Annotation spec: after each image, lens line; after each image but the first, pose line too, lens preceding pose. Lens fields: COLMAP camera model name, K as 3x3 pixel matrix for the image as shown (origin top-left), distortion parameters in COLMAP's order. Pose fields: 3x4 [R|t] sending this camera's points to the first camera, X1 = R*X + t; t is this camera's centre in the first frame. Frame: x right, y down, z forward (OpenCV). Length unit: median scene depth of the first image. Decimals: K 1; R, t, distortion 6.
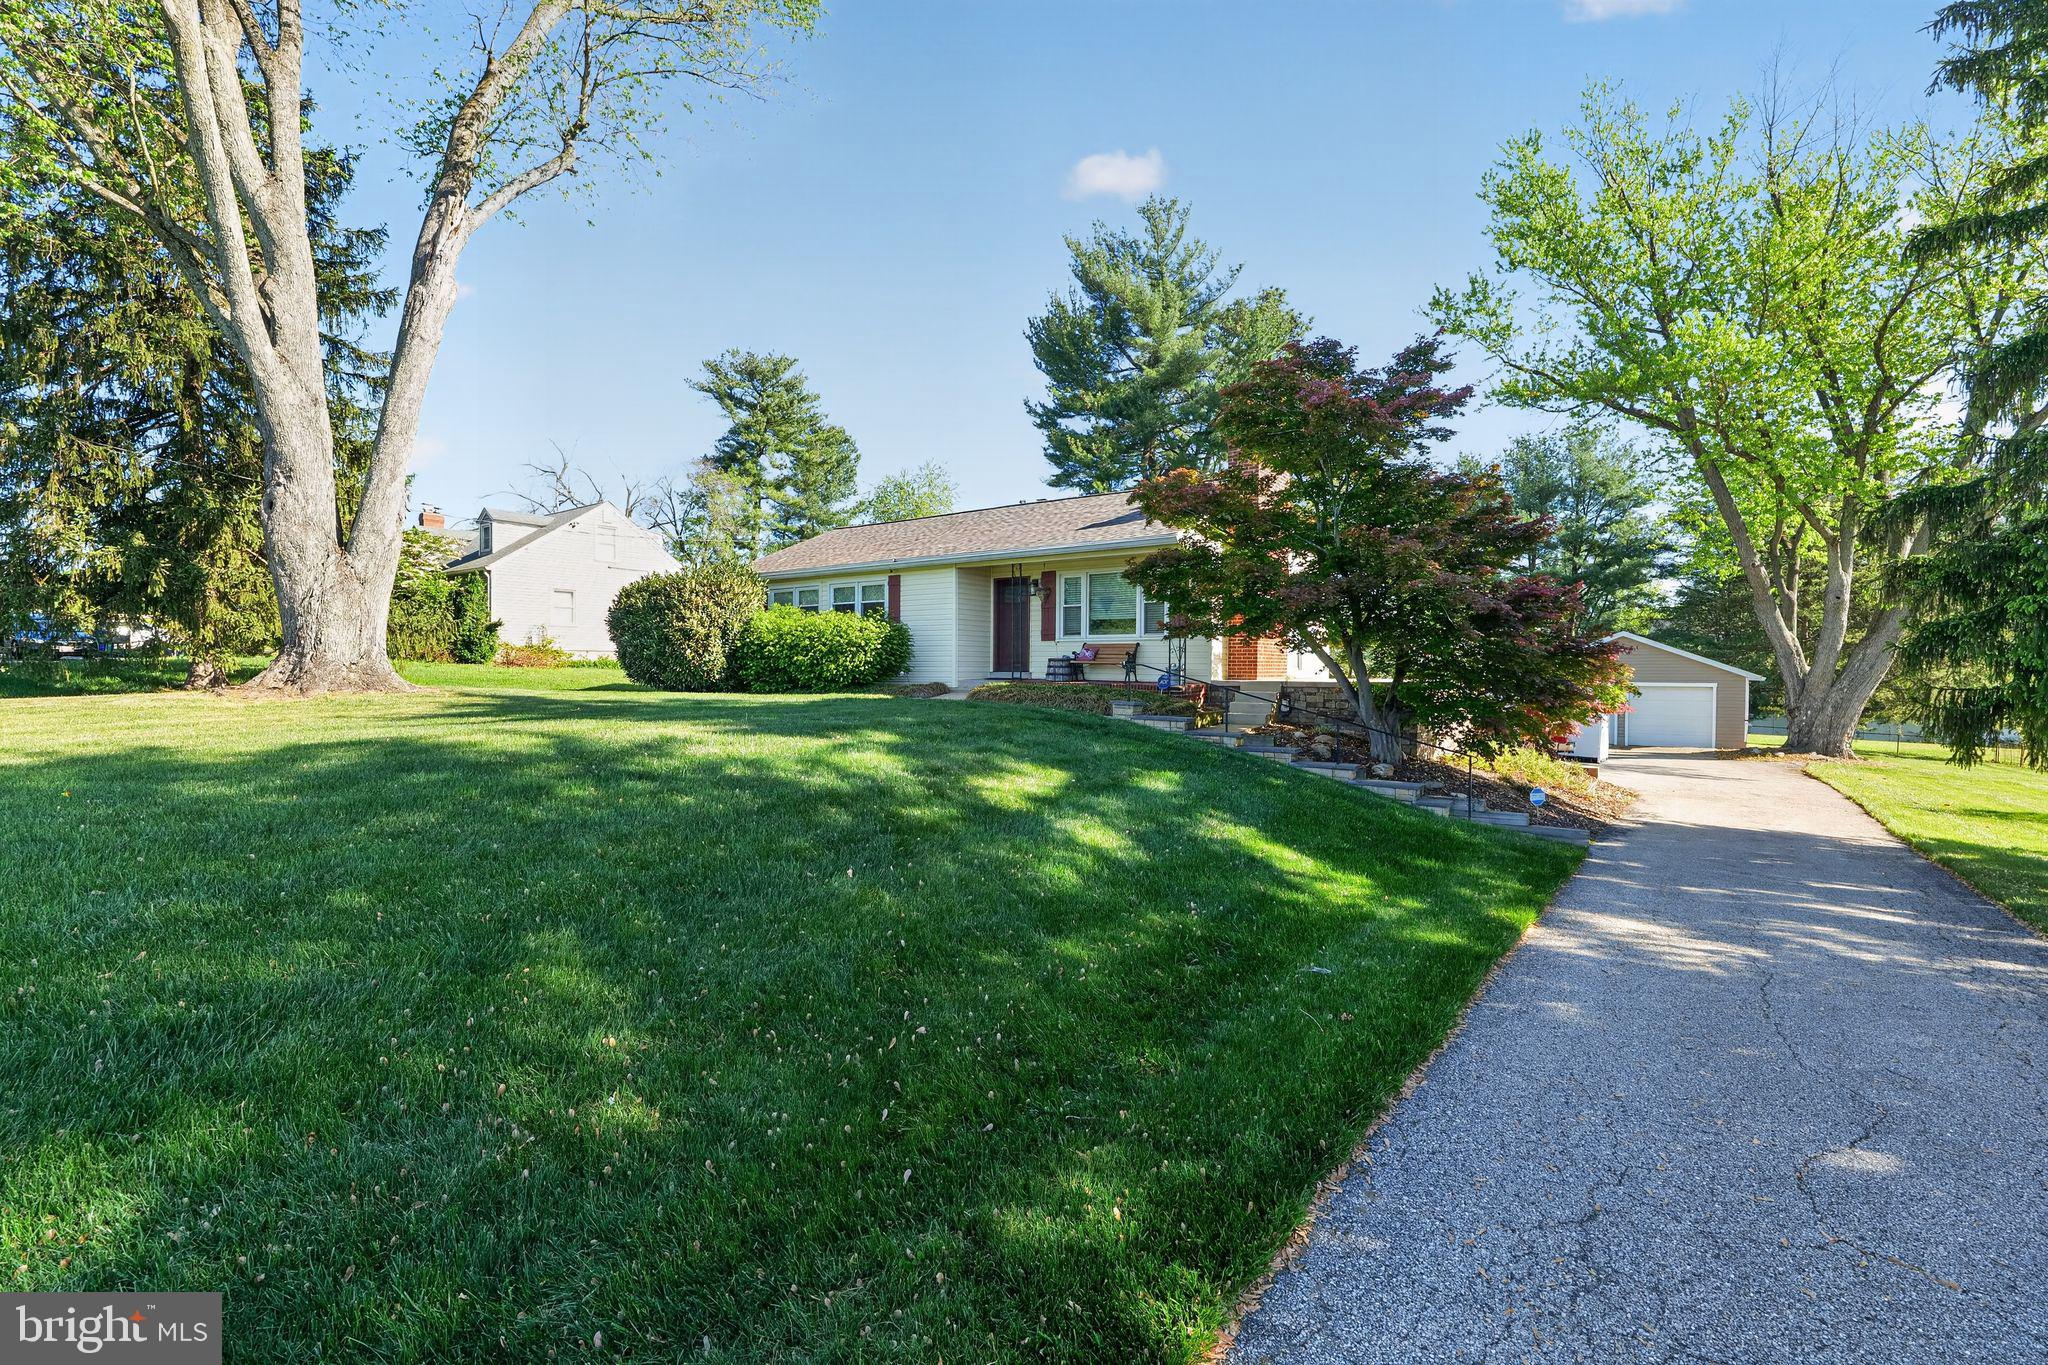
lens RADIAL K [[848.9, 0, 1014.7], [0, 848.9, 717.3], [0, 0, 1]] dist [-0.003165, -0.000289]
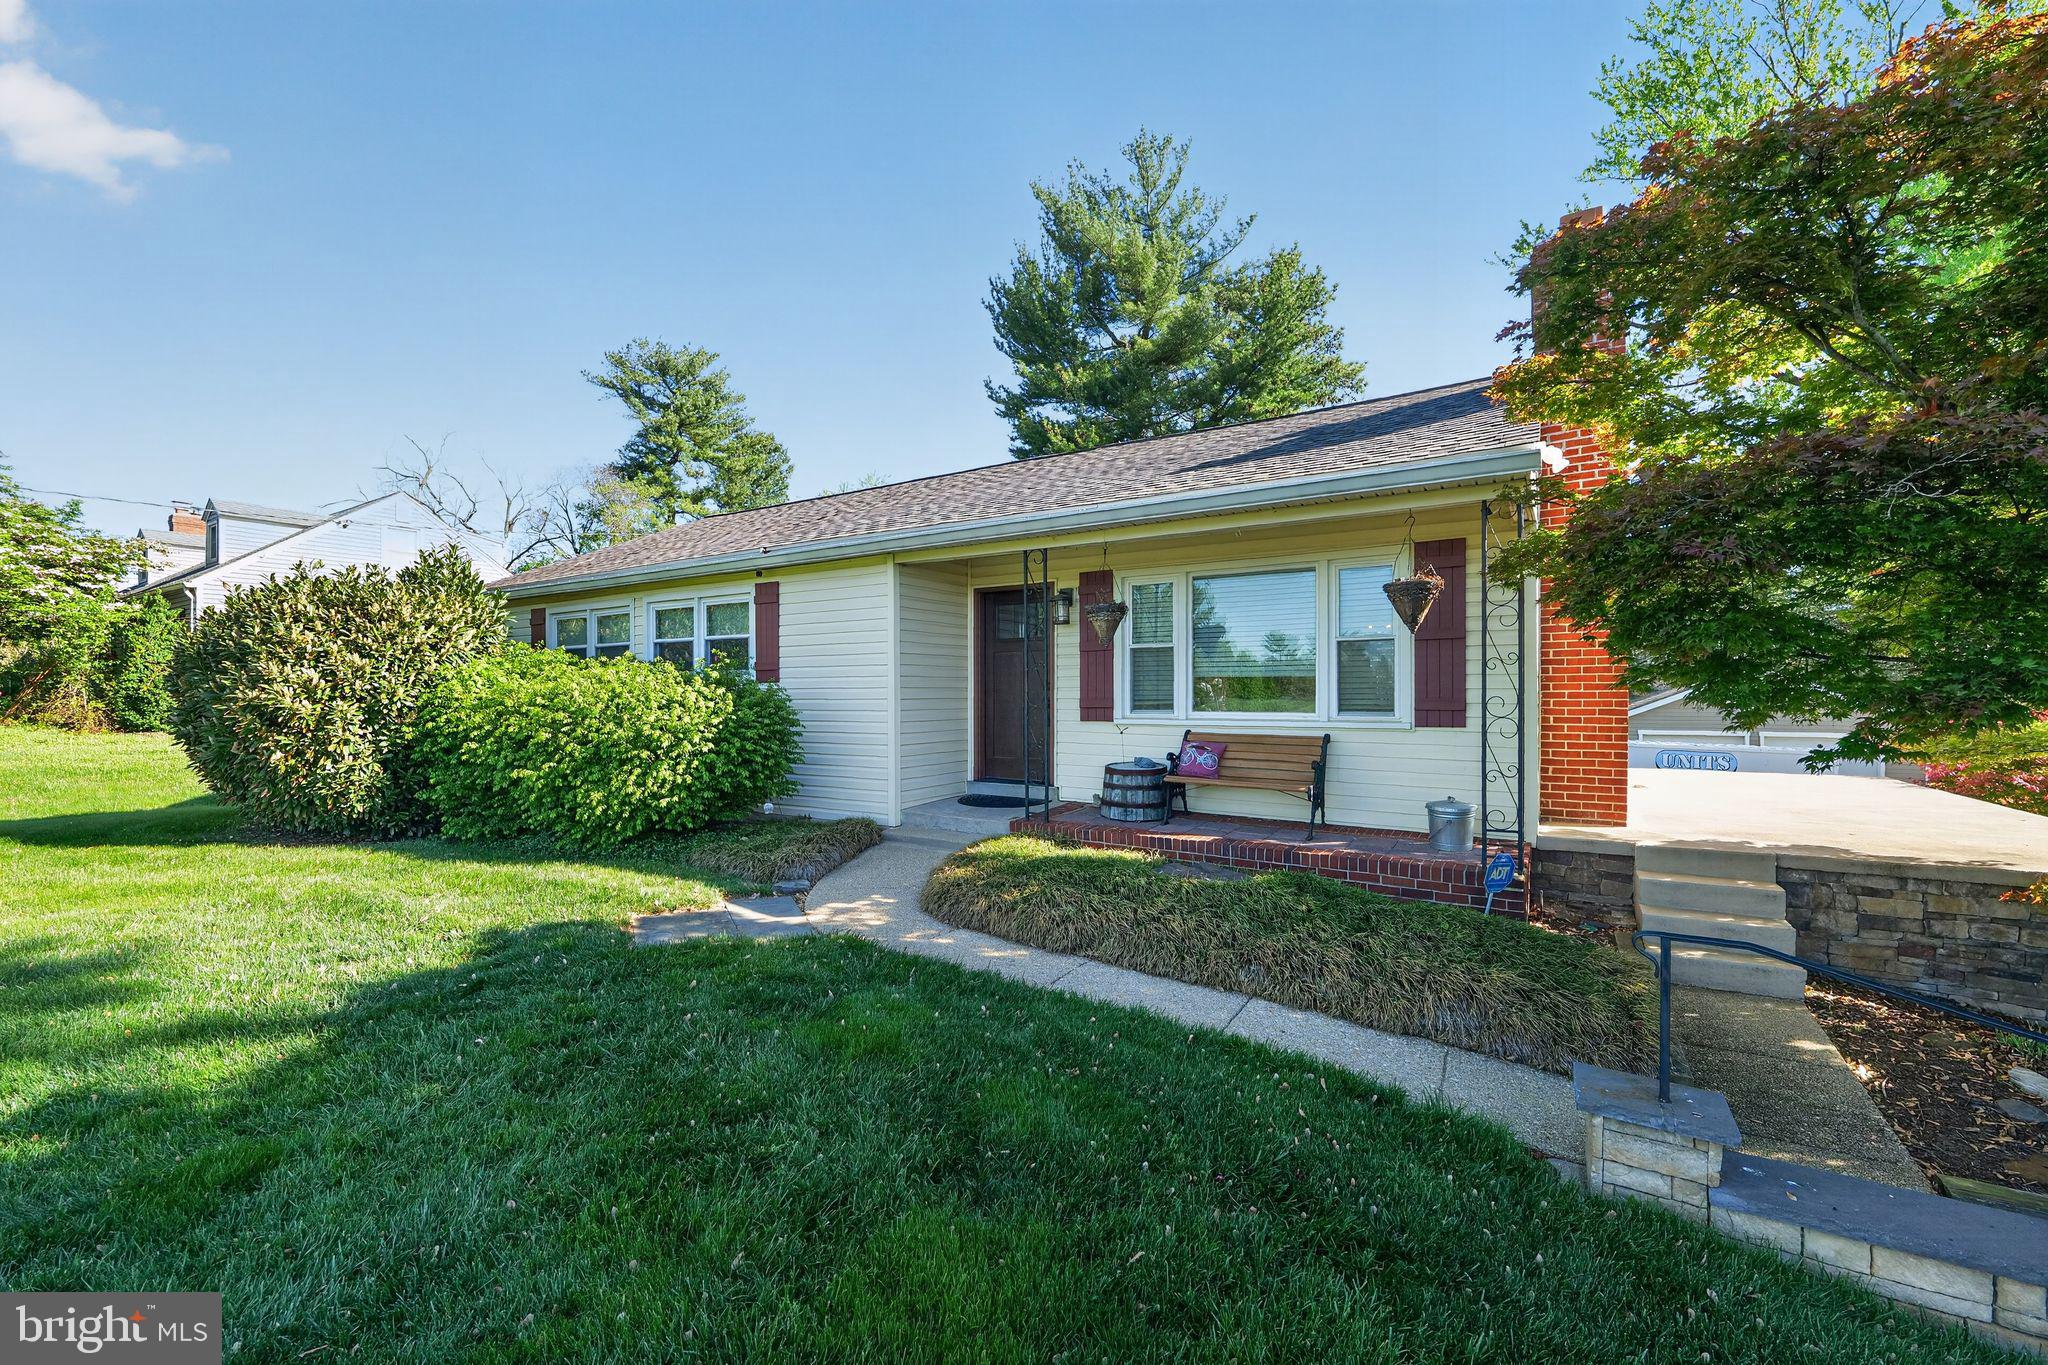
lens RADIAL K [[838.8, 0, 1005.8], [0, 838.8, 718.3], [0, 0, 1]] dist [-0.009412, -0.000025]
pose [[0.998606, -0.008693, 0.052060, -0.013836], [0.010201, 0.999534, -0.028781, -0.032589], [-0.051785, 0.029272, 0.998229, 0.225152]]
